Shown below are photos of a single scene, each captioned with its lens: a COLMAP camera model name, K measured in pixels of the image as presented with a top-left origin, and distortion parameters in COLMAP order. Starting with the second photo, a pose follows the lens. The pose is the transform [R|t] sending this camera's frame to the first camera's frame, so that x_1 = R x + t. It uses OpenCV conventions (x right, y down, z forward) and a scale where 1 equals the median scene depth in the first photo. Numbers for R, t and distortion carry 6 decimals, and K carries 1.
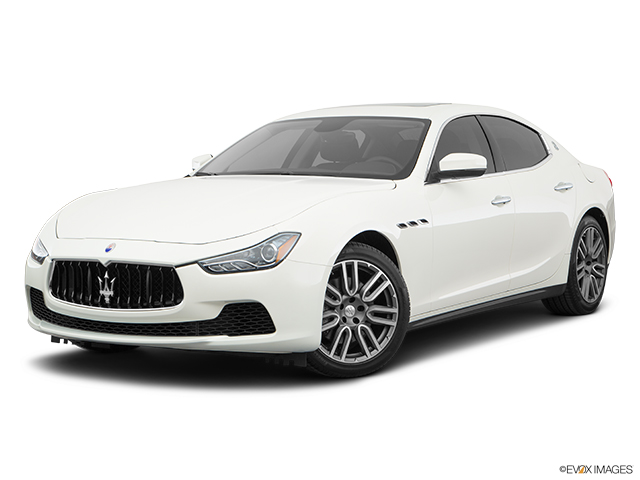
lens RADIAL K [[1290.2, 0, 320.0], [0, 1290.2, 240.0], [0, 0, 1]] dist [0.036590, 0.083665]
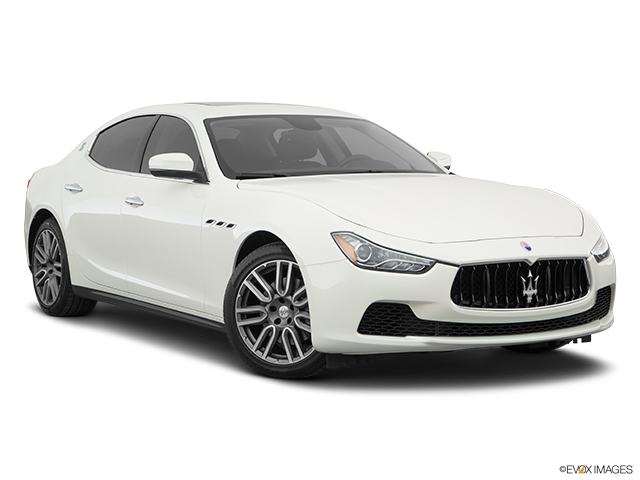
lens RADIAL K [[1268.7, 0, 320.0], [0, 1268.7, 240.0], [0, 0, 1]] dist [0.032978, 0.111604]
pose [[0.461999, -0.057980, 0.884983, -1.049718], [0.061186, 0.997567, 0.033414, -0.039009], [-0.884767, 0.038712, 0.464423, 0.667244]]
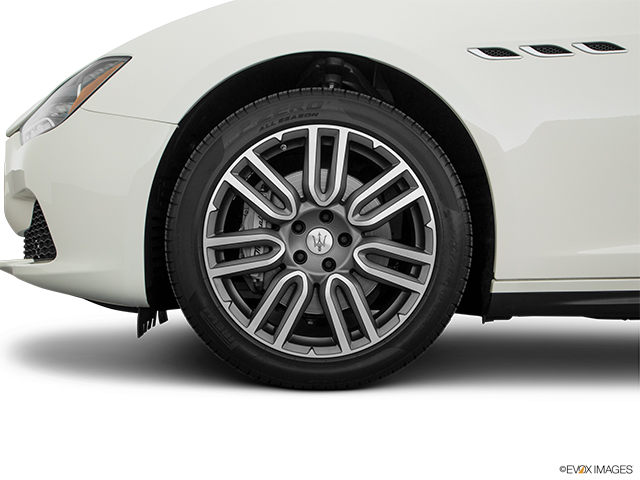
lens RADIAL K [[880.1, 0, 320.0], [0, 880.1, 240.0], [0, 0, 1]] dist [-0.014522, -0.005289]
pose [[0.872812, 0.121229, -0.472760, 0.167701], [-0.168938, 0.983822, -0.059615, 0.072953], [0.457885, 0.131900, 0.879172, 0.733131]]
